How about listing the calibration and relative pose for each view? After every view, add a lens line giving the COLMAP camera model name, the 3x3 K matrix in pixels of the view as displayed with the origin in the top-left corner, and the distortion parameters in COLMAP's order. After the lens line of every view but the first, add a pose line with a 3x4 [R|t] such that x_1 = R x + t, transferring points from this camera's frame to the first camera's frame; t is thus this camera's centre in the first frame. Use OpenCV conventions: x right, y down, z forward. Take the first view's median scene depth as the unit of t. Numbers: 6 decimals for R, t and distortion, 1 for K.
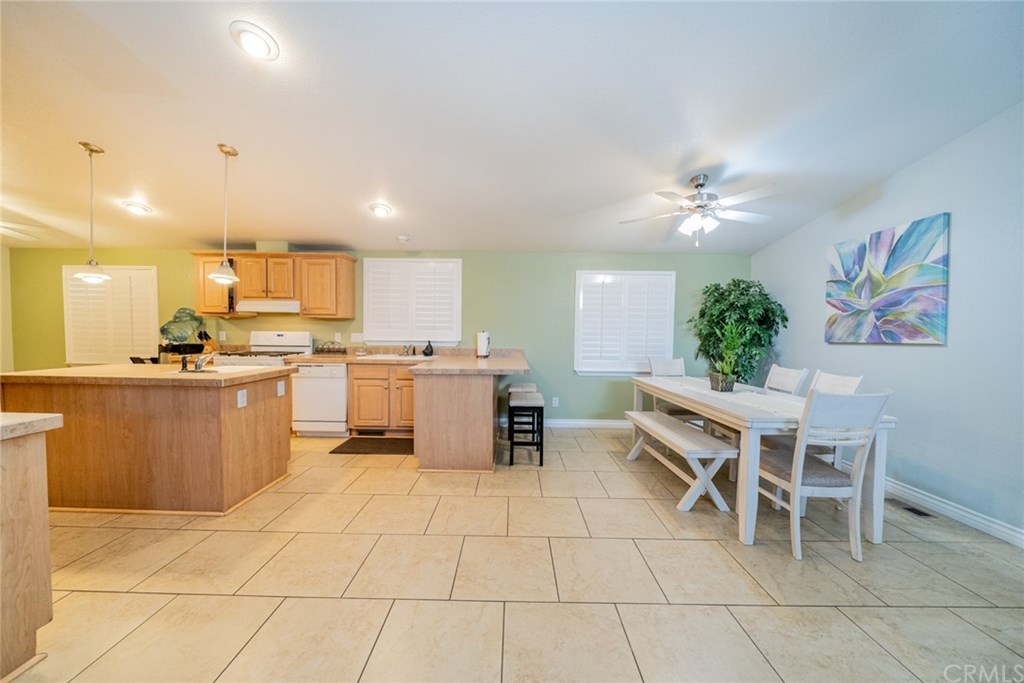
lens RADIAL K [[348.1, 0, 511.0], [0, 348.1, 344.3], [0, 0, 1]] dist [-0.007088, 0.000085]
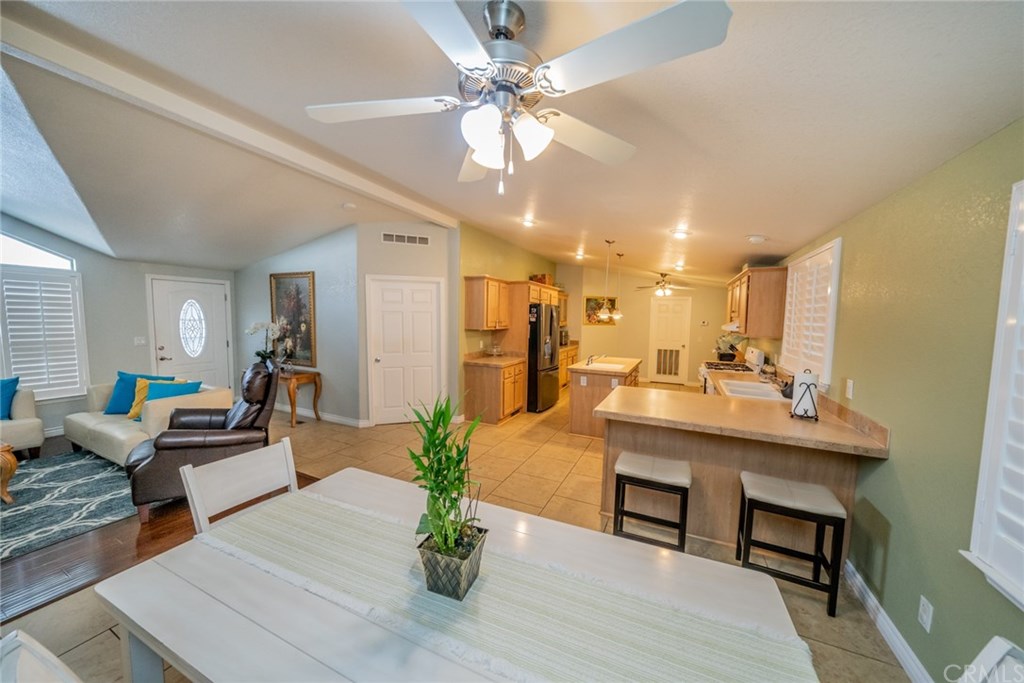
lens RADIAL K [[348.1, 0, 511.0], [0, 348.1, 344.3], [0, 0, 1]] dist [-0.007088, 0.000085]
pose [[-0.426509, 0.050340, -0.903081, 0.851134], [-0.055763, 0.995087, 0.081805, -0.136053], [0.902763, 0.085249, -0.421607, 1.131408]]
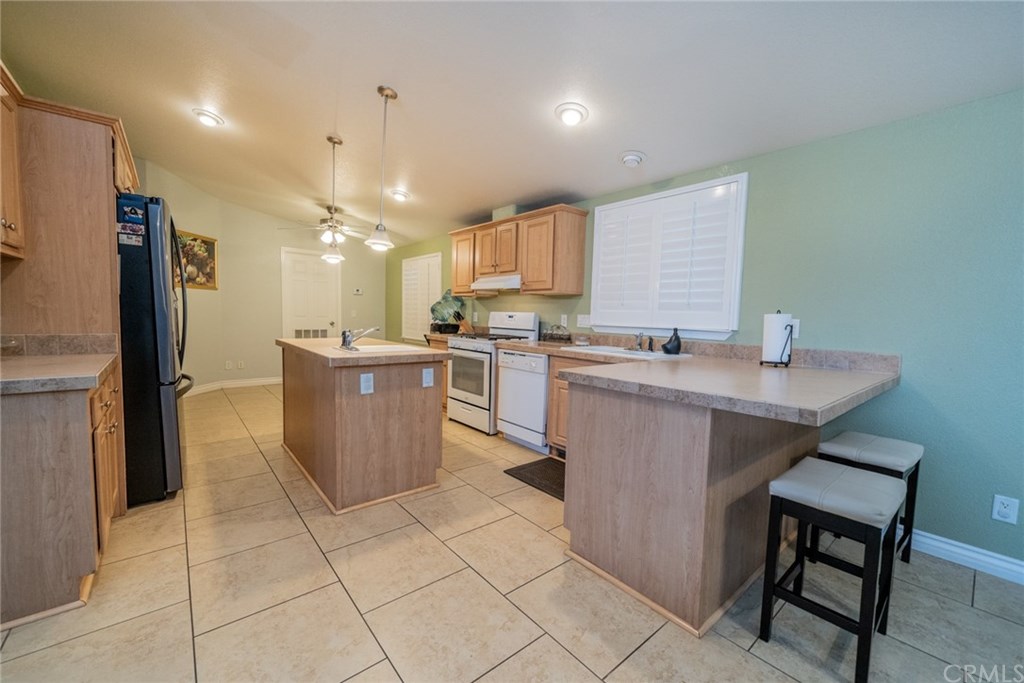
lens RADIAL K [[406.3, 0, 510.4], [0, 406.3, 345.0], [0, 0, 1]] dist [-0.002754, -0.000192]
pose [[0.647703, 0.062542, -0.759322, 0.153107], [-0.048084, 0.997994, 0.041185, 0.004454], [0.760374, 0.009835, 0.649411, 0.497209]]
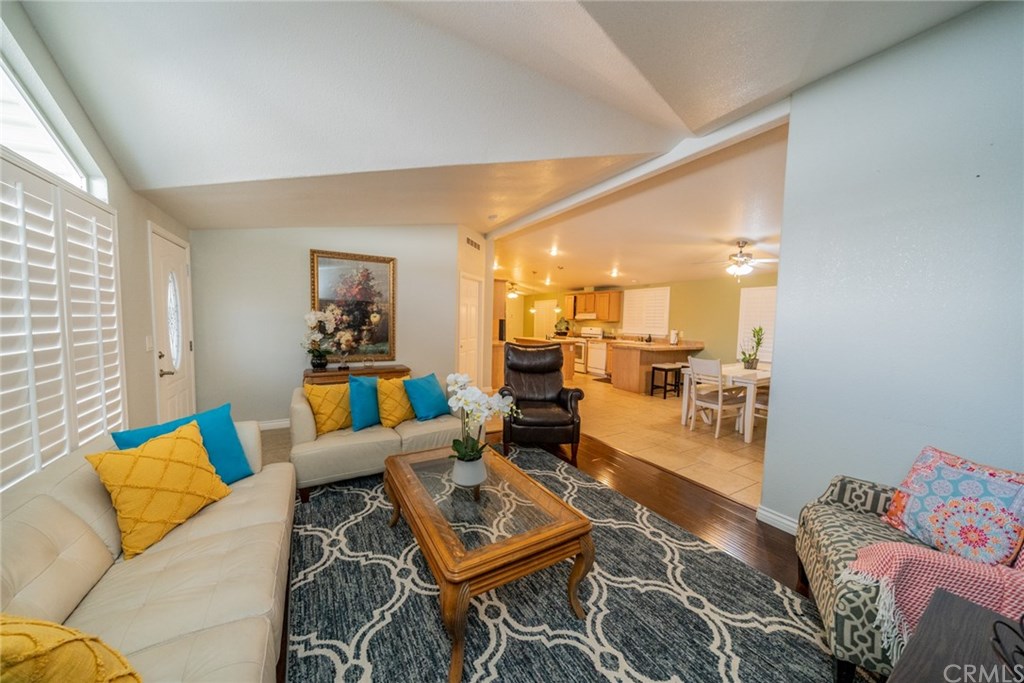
lens RADIAL K [[348.1, 0, 511.0], [0, 348.1, 344.3], [0, 0, 1]] dist [-0.007088, 0.000085]
pose [[0.511895, 0.059322, -0.856997, 1.365578], [-0.046279, 0.998068, 0.041444, 0.001811], [0.857801, 0.018446, 0.513651, -0.783582]]
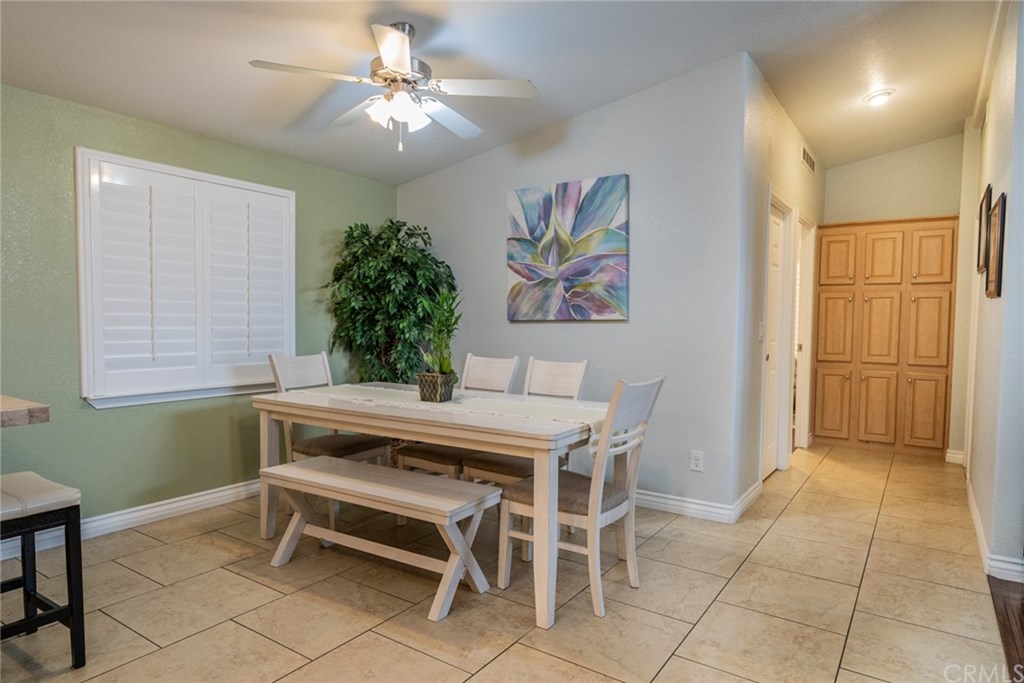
lens RADIAL K [[605.2, 0, 529.6], [0, 605.2, 349.8], [0, 0, 1]] dist [-0.002507, -0.000810]
pose [[0.542175, -0.050322, 0.838757, -0.181001], [0.024583, 0.998728, 0.044030, 0.001619], [-0.839906, -0.003252, 0.542723, 0.275008]]
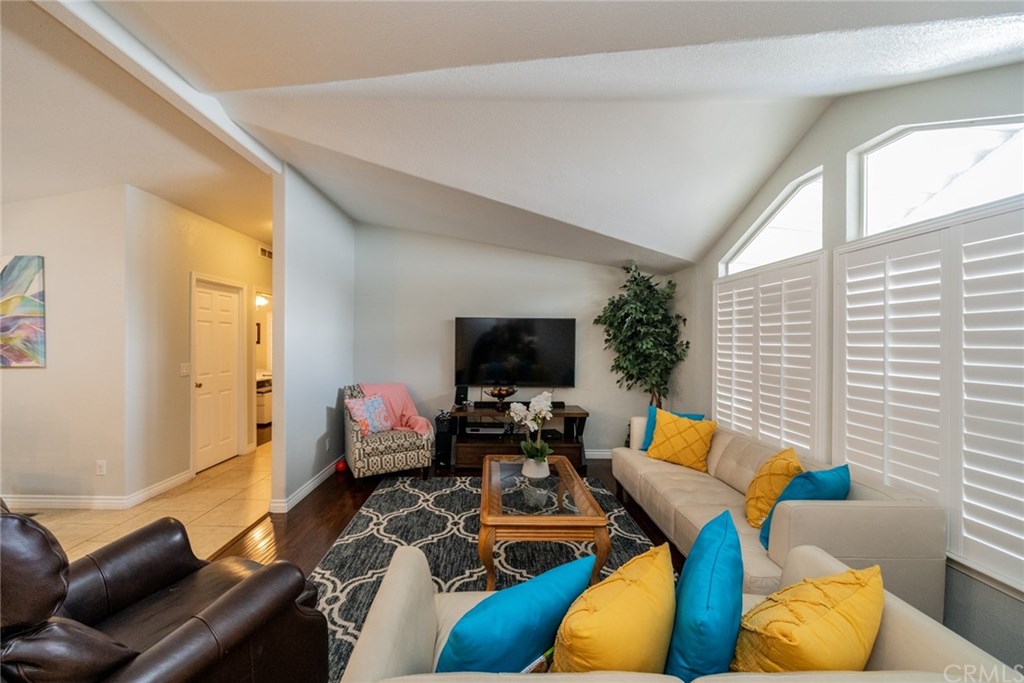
lens RADIAL K [[394.2, 0, 485.5], [0, 394.2, 341.6], [0, 0, 1]] dist [-0.000044, -0.000073]
pose [[0.000353, -0.014291, 0.999898, -0.081816], [0.027944, 0.999508, 0.014275, -0.049368], [-0.999609, 0.027936, 0.000752, -0.420846]]
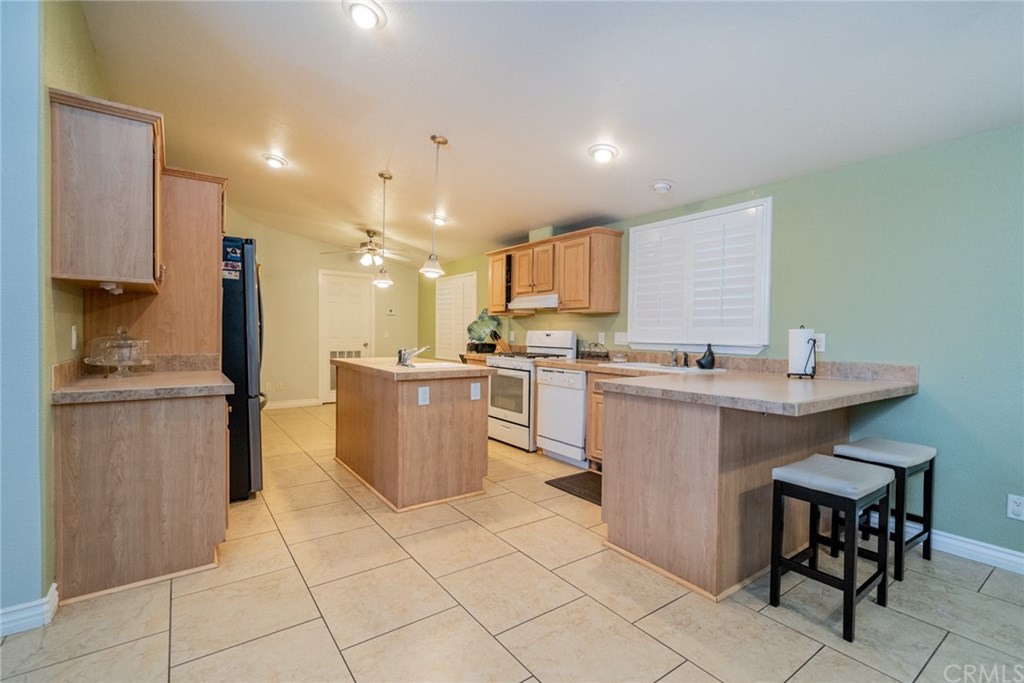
lens RADIAL K [[461.9, 0, 510.5], [0, 461.9, 345.2], [0, 0, 1]] dist [0.000045, 0.000117]
pose [[0.591431, 0.017792, -0.806159, 0.304217], [-0.036553, 0.999320, -0.004762, 0.012244], [0.805527, 0.032284, 0.591680, 0.349298]]
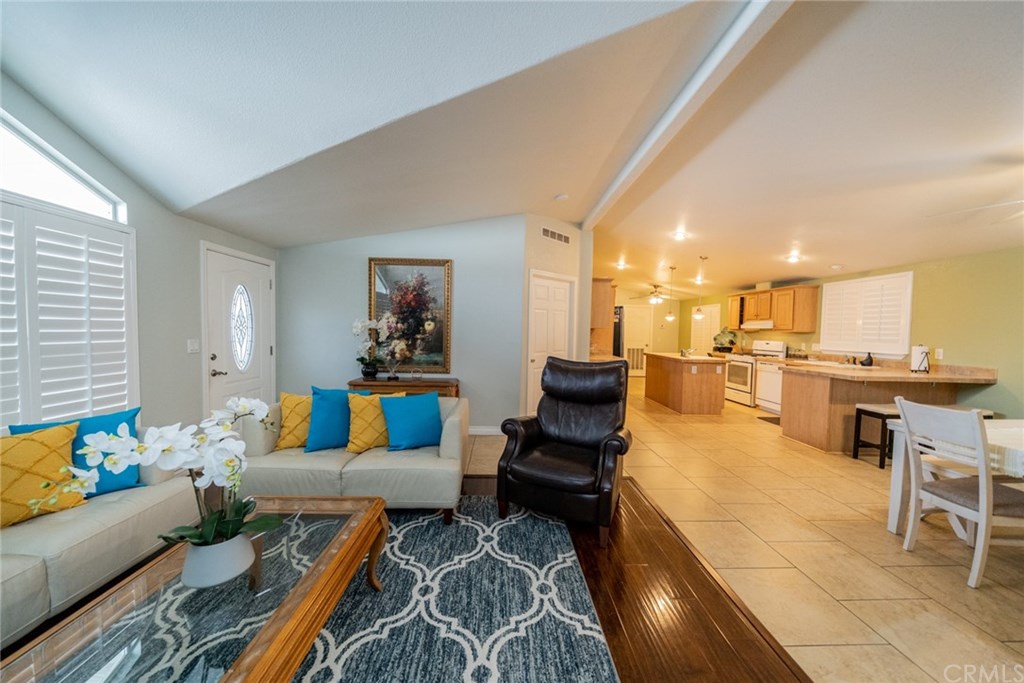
lens RADIAL K [[358.0, 0, 510.8], [0, 358.0, 344.4], [0, 0, 1]] dist [-0.007978, 0.000185]
pose [[0.034915, 0.030142, -0.998936, 1.205659], [-0.054854, 0.998096, 0.028200, -0.006921], [0.997884, 0.053811, 0.036501, -0.232957]]
